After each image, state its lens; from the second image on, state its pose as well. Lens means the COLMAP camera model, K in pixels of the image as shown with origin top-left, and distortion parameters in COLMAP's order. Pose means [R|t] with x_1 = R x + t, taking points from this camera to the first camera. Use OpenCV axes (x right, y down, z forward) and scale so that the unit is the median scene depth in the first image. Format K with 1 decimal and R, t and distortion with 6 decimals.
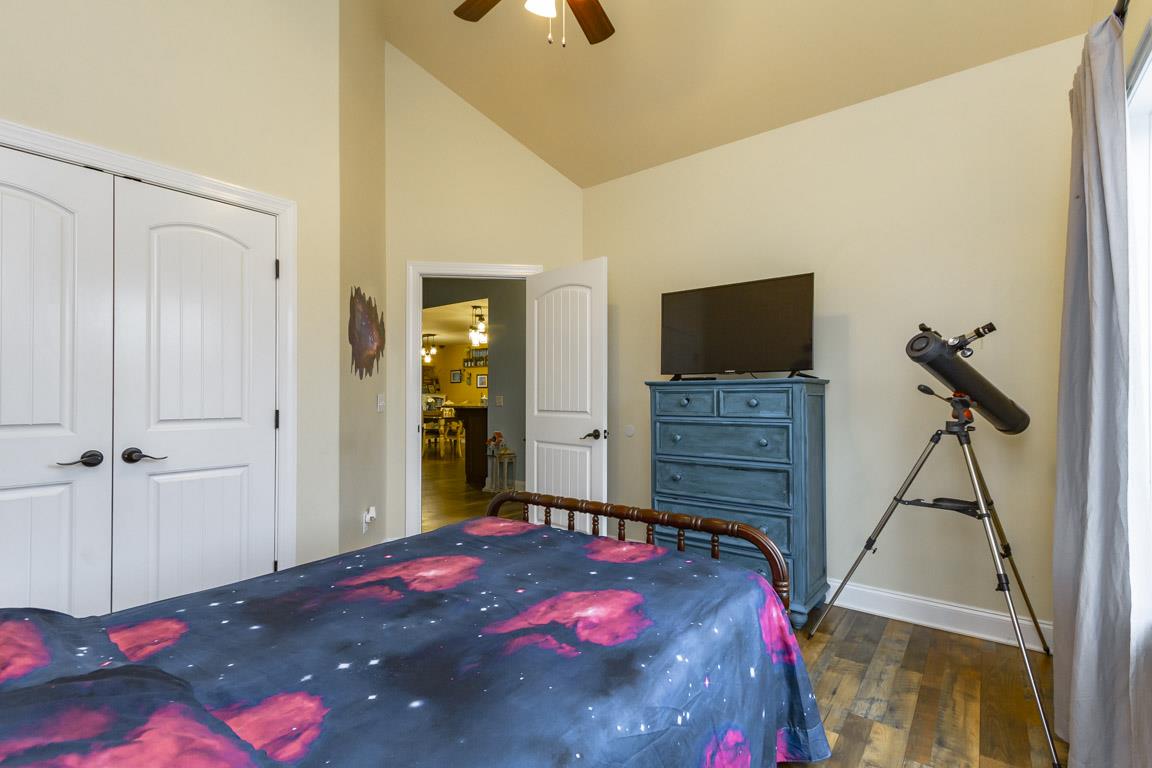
lens RADIAL K [[523.9, 0, 583.8], [0, 523.9, 391.7], [0, 0, 1]] dist [0.008257, -0.003316]
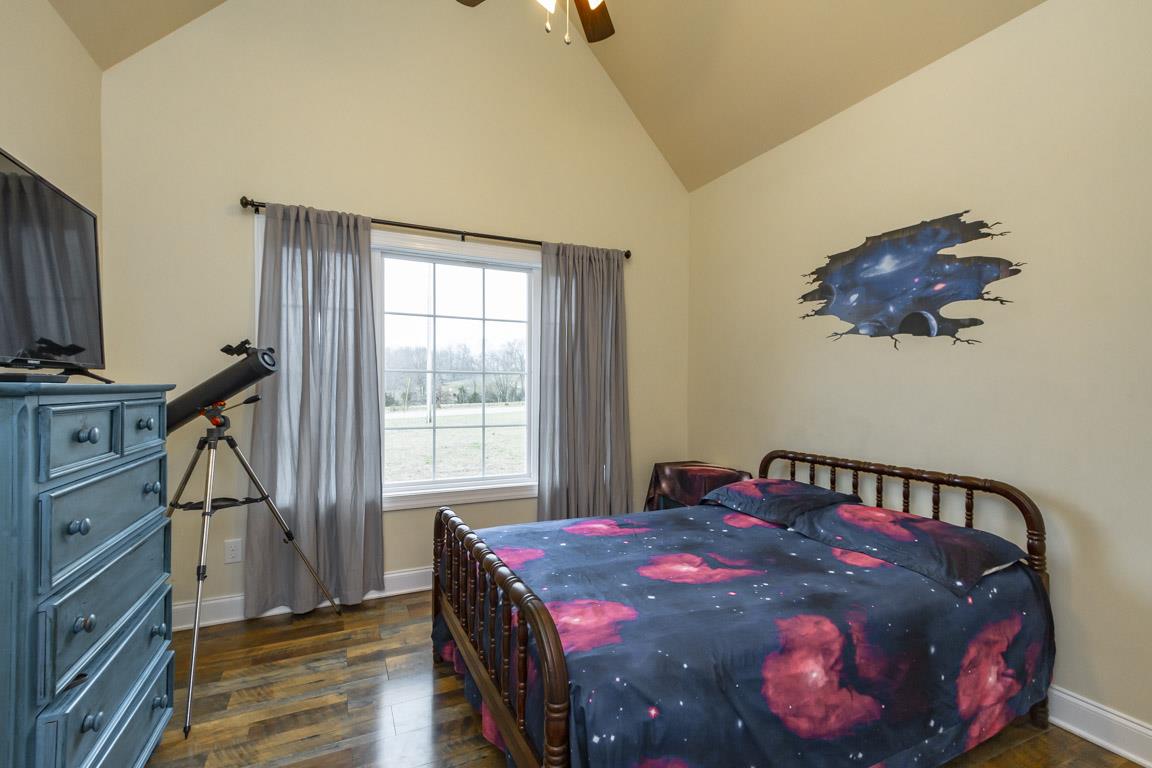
lens RADIAL K [[523.9, 0, 582.7], [0, 523.9, 383.9], [0, 0, 1]] dist [0.008257, -0.003316]
pose [[-0.883601, -0.001019, 0.468239, -0.609900], [-0.007445, 0.999902, -0.011874, -0.032797], [-0.468181, -0.013978, -0.883522, 2.062100]]
